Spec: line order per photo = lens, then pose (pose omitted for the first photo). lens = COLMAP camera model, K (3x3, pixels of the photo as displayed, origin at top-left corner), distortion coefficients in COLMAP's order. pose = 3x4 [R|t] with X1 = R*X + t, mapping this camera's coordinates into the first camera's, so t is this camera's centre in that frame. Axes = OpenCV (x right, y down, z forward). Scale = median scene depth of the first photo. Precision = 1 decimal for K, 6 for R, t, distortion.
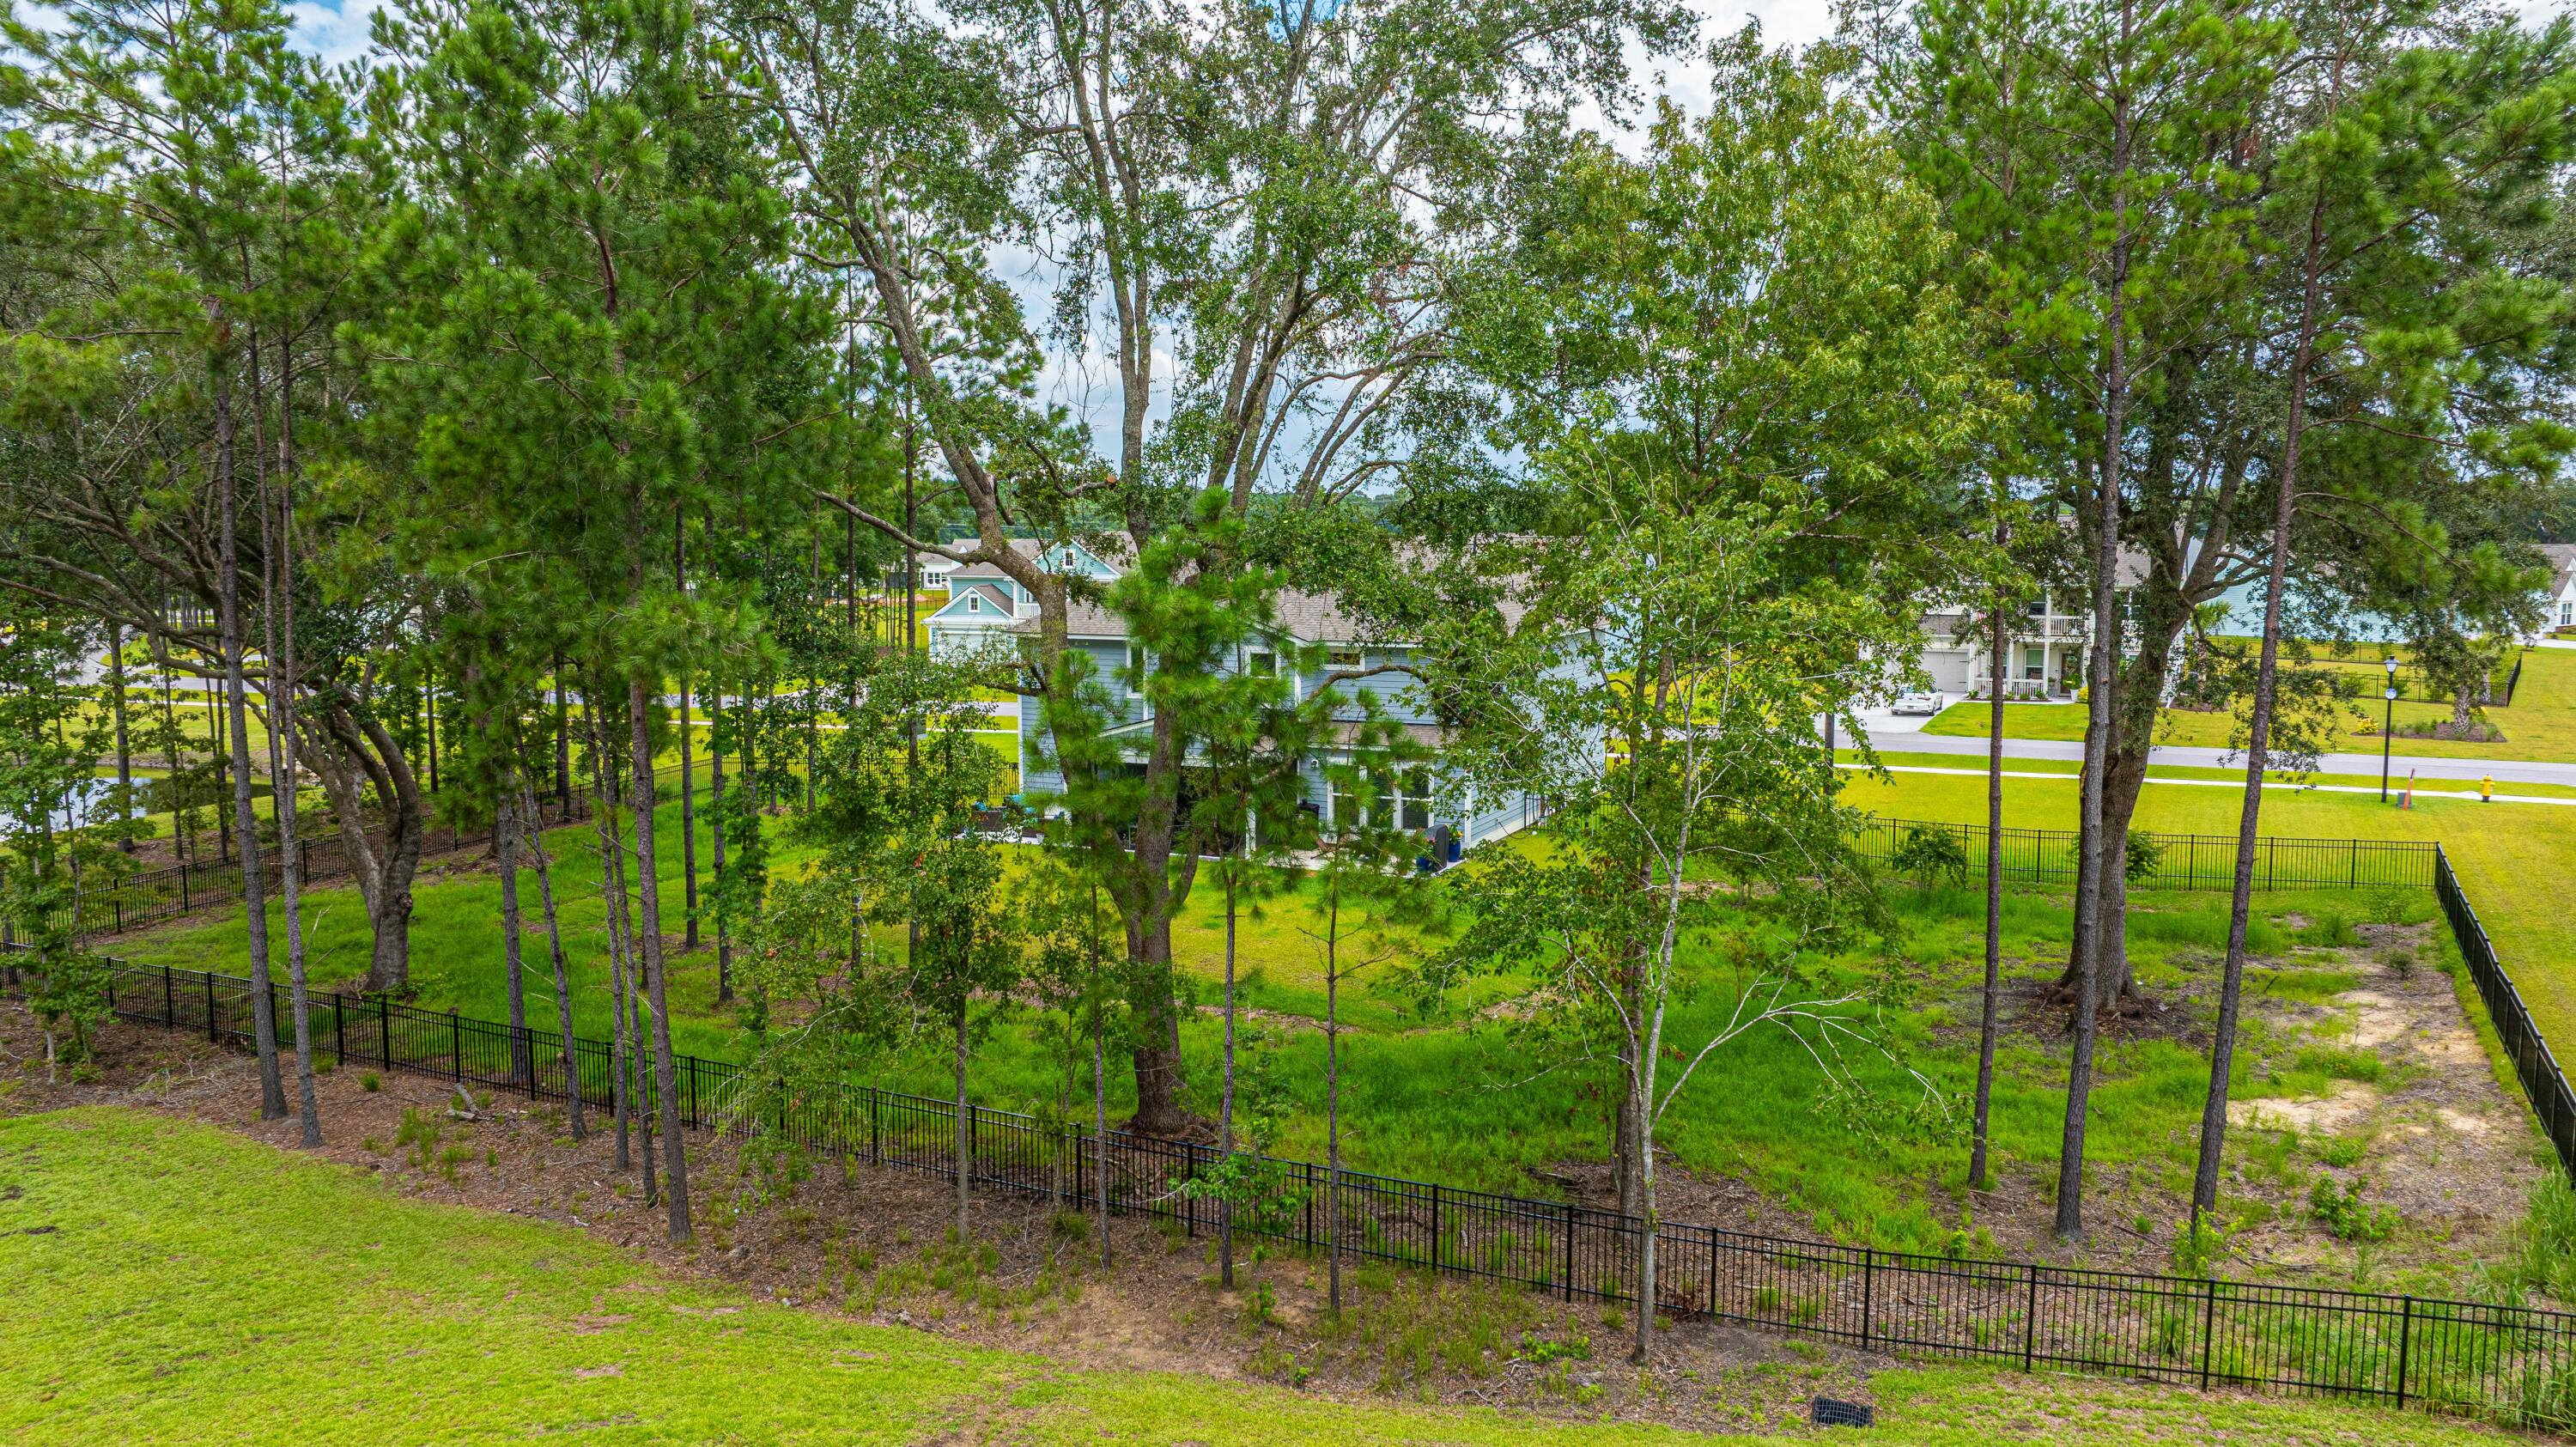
lens RADIAL K [[1818.3, 0, 1305.3], [0, 1818.3, 713.9], [0, 0, 1]] dist [-0.031086, 0.024896]
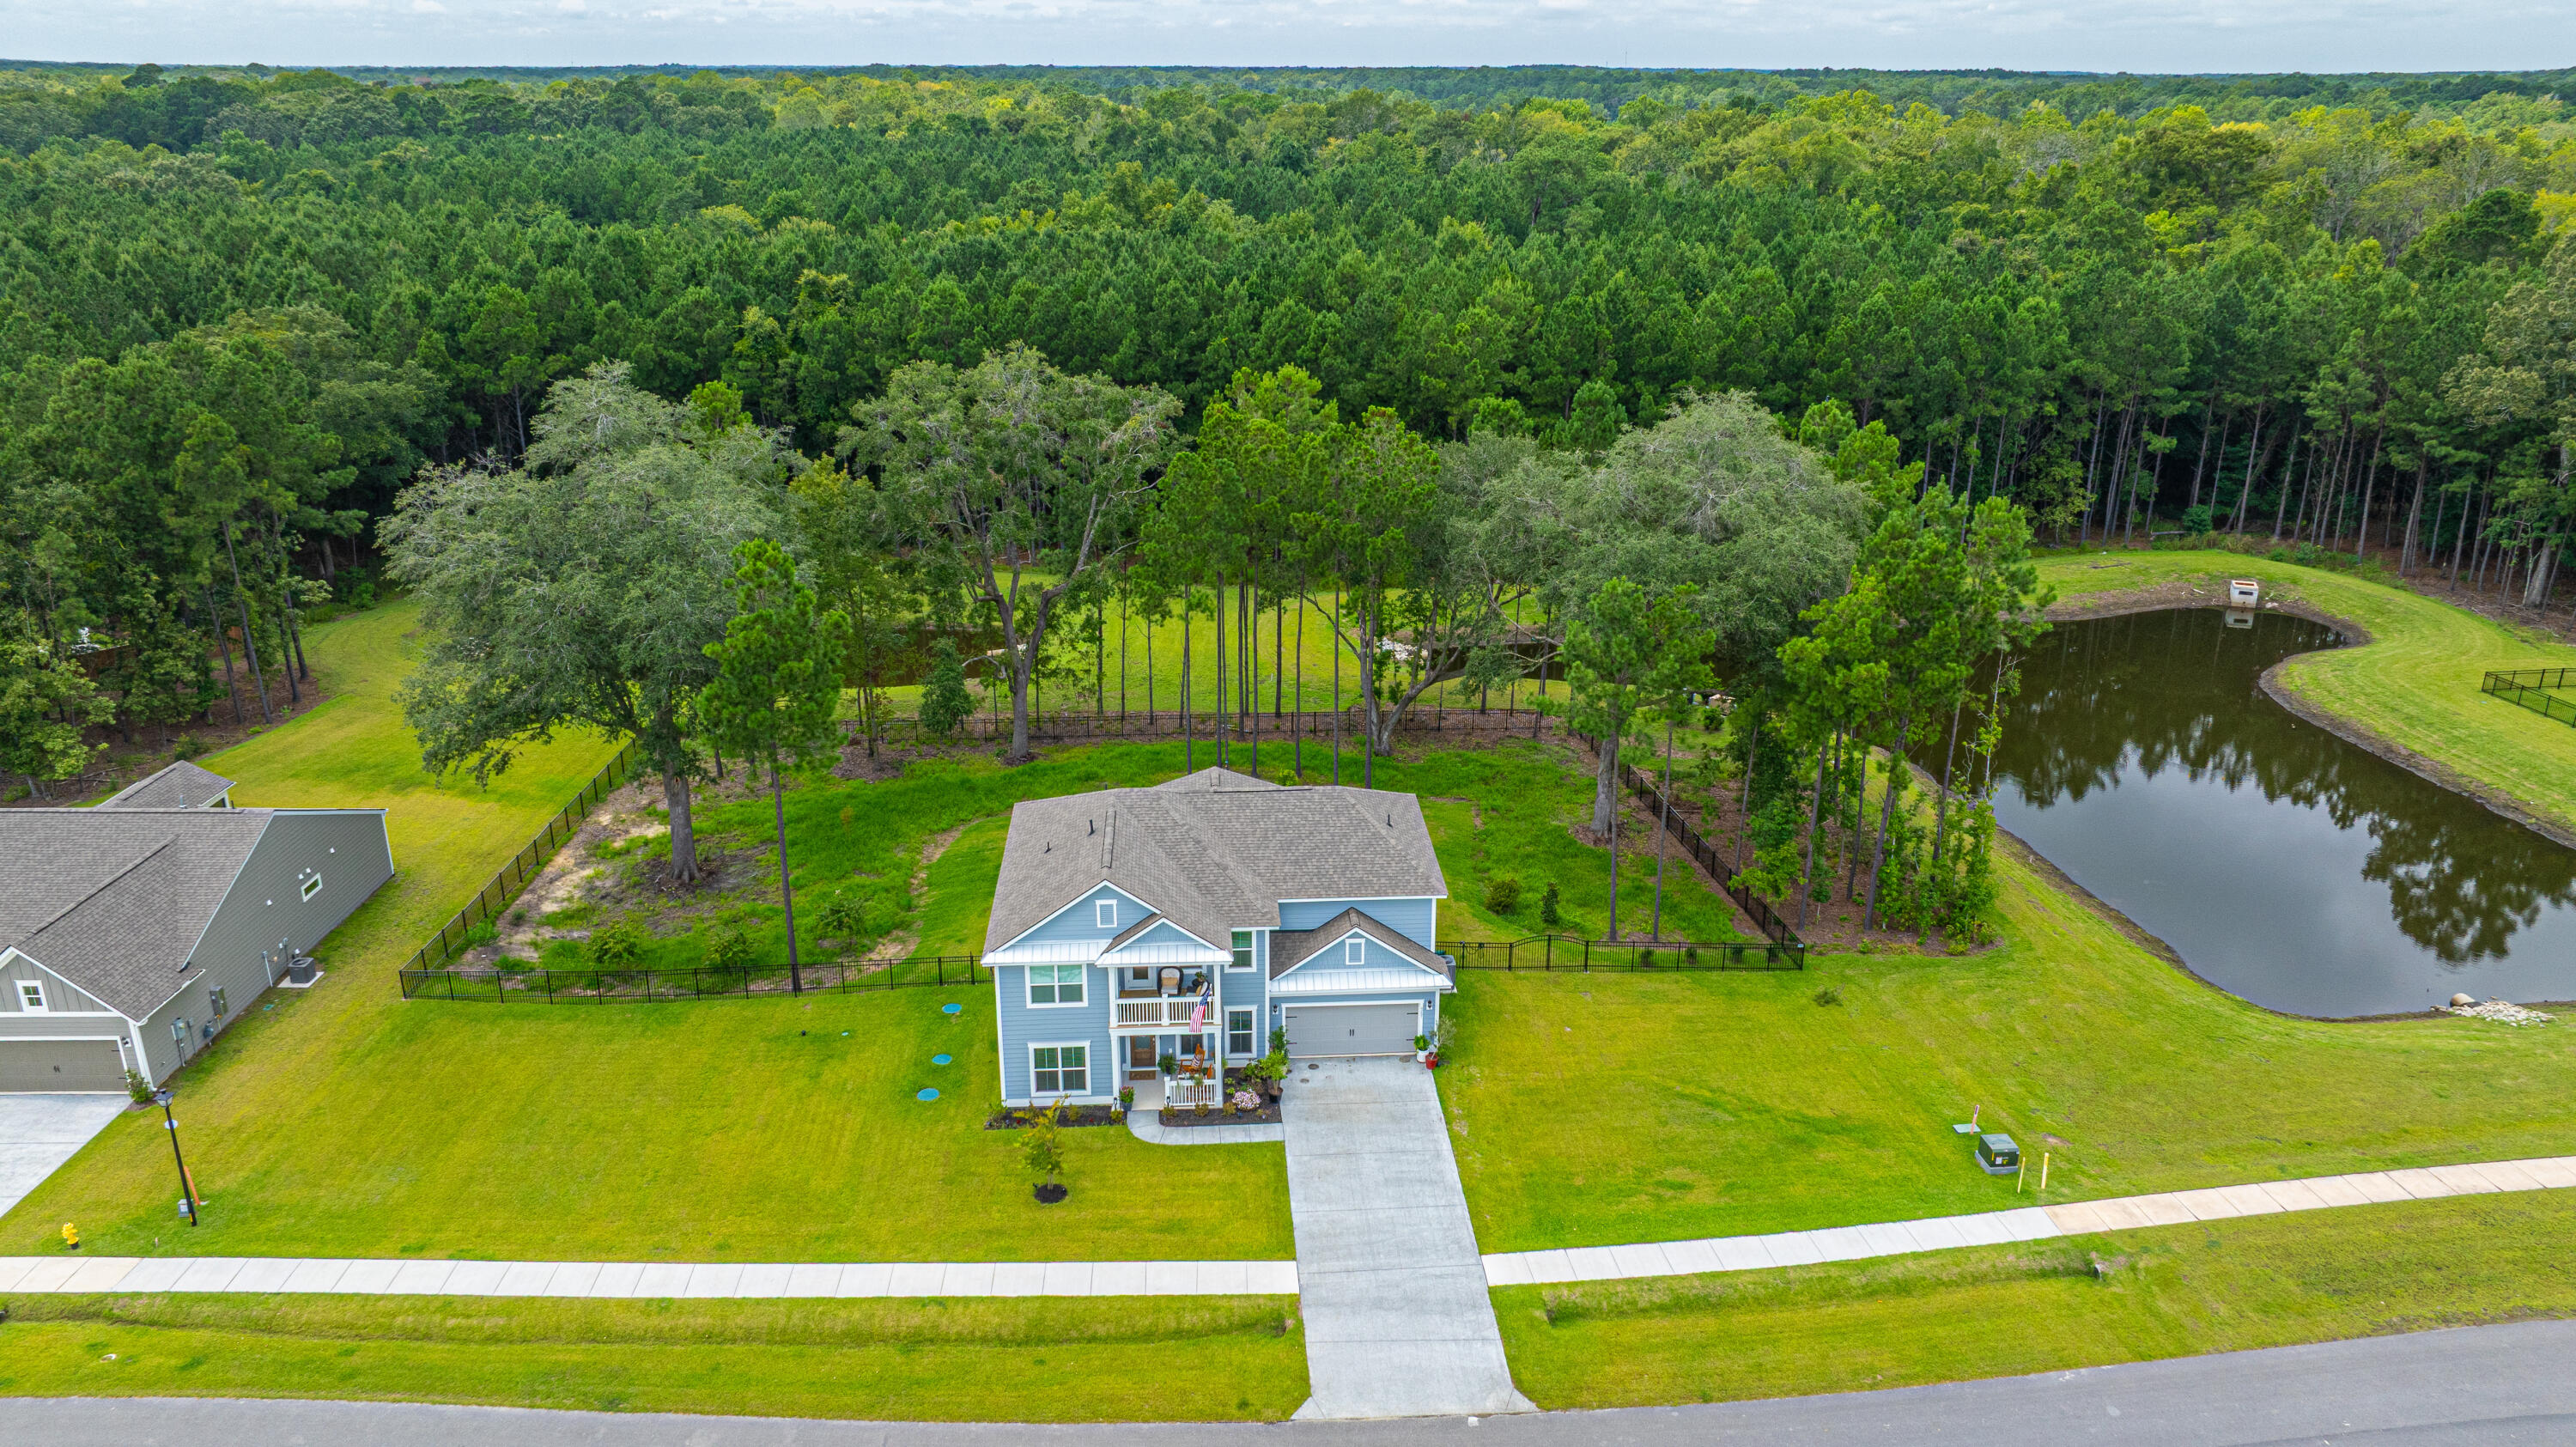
lens RADIAL K [[1811.4, 0, 1298.0], [0, 1811.4, 713.9], [0, 0, 1]] dist [-0.035160, 0.032315]
pose [[-0.881770, 0.157914, -0.444461, 0.925818], [-0.048855, 0.906649, 0.419049, -1.246301], [0.469144, 0.391218, -0.791740, 3.836349]]
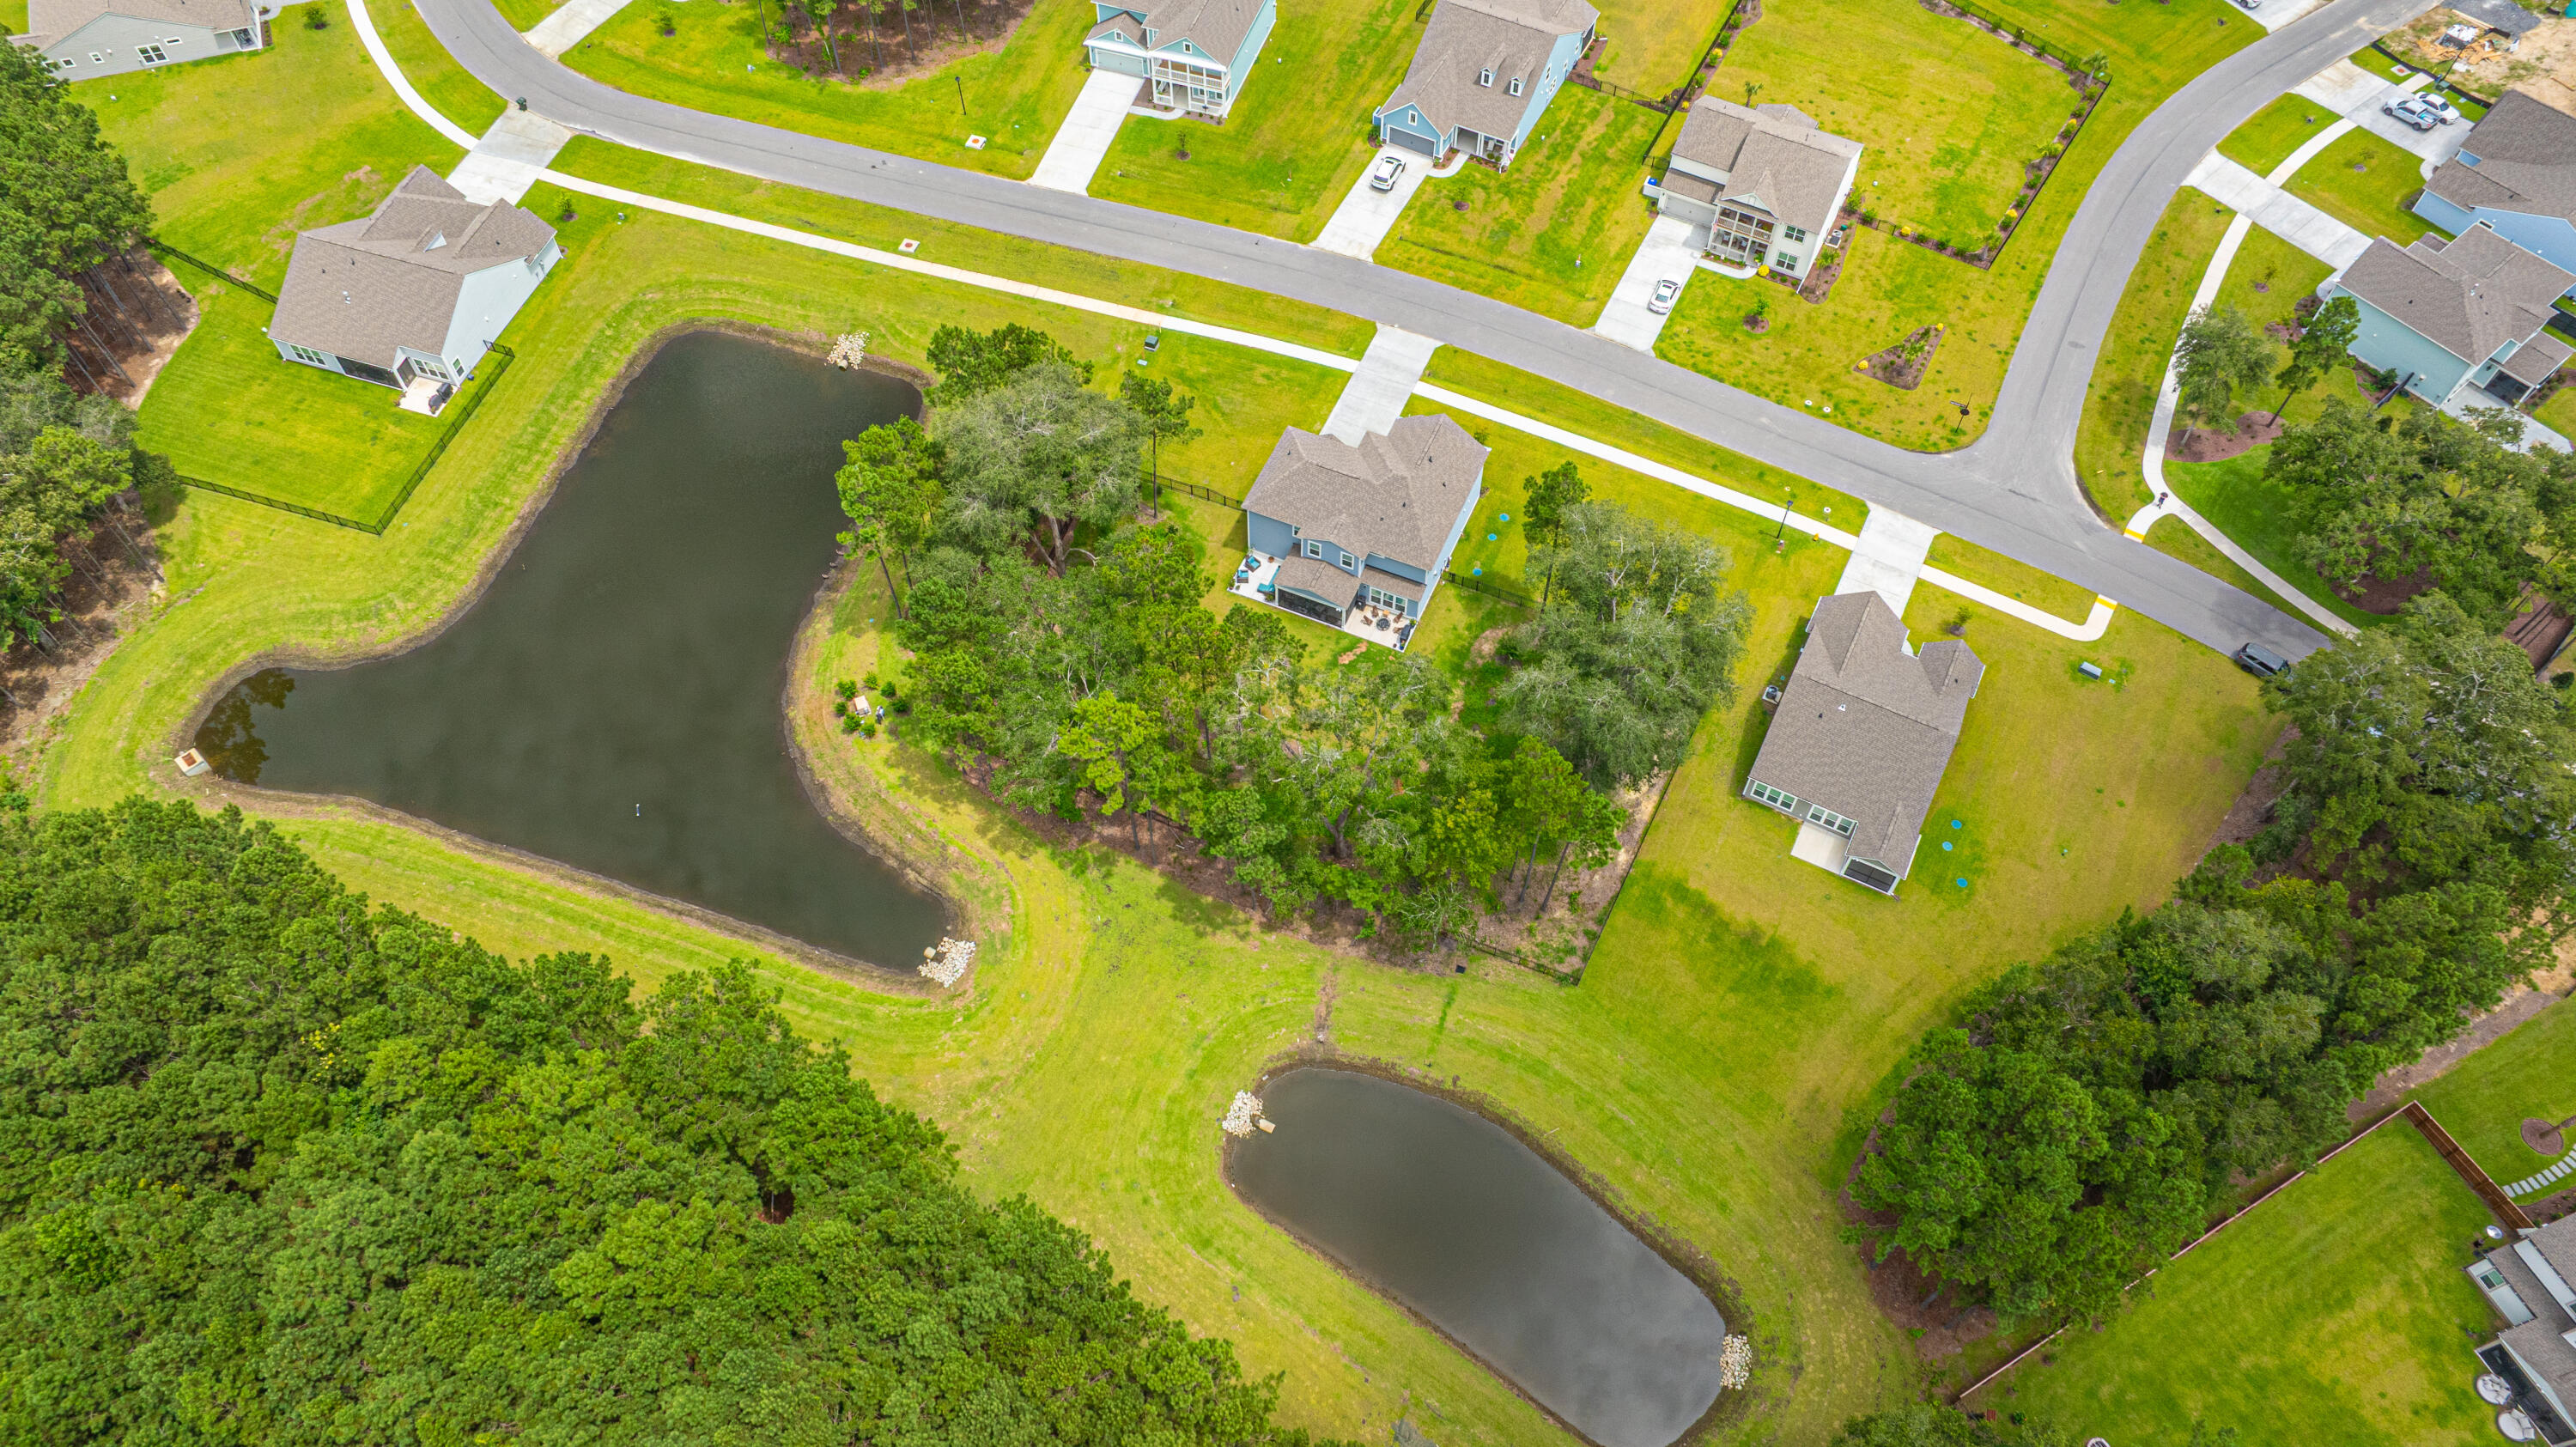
lens RADIAL K [[1811.4, 0, 1297.7], [0, 1811.4, 719.6], [0, 0, 1]] dist [-0.035160, 0.032315]
pose [[0.999748, -0.012030, 0.018957, -0.273333], [-0.007194, 0.628182, 0.778033, -3.573975], [-0.021268, -0.777973, 0.627937, -1.612965]]
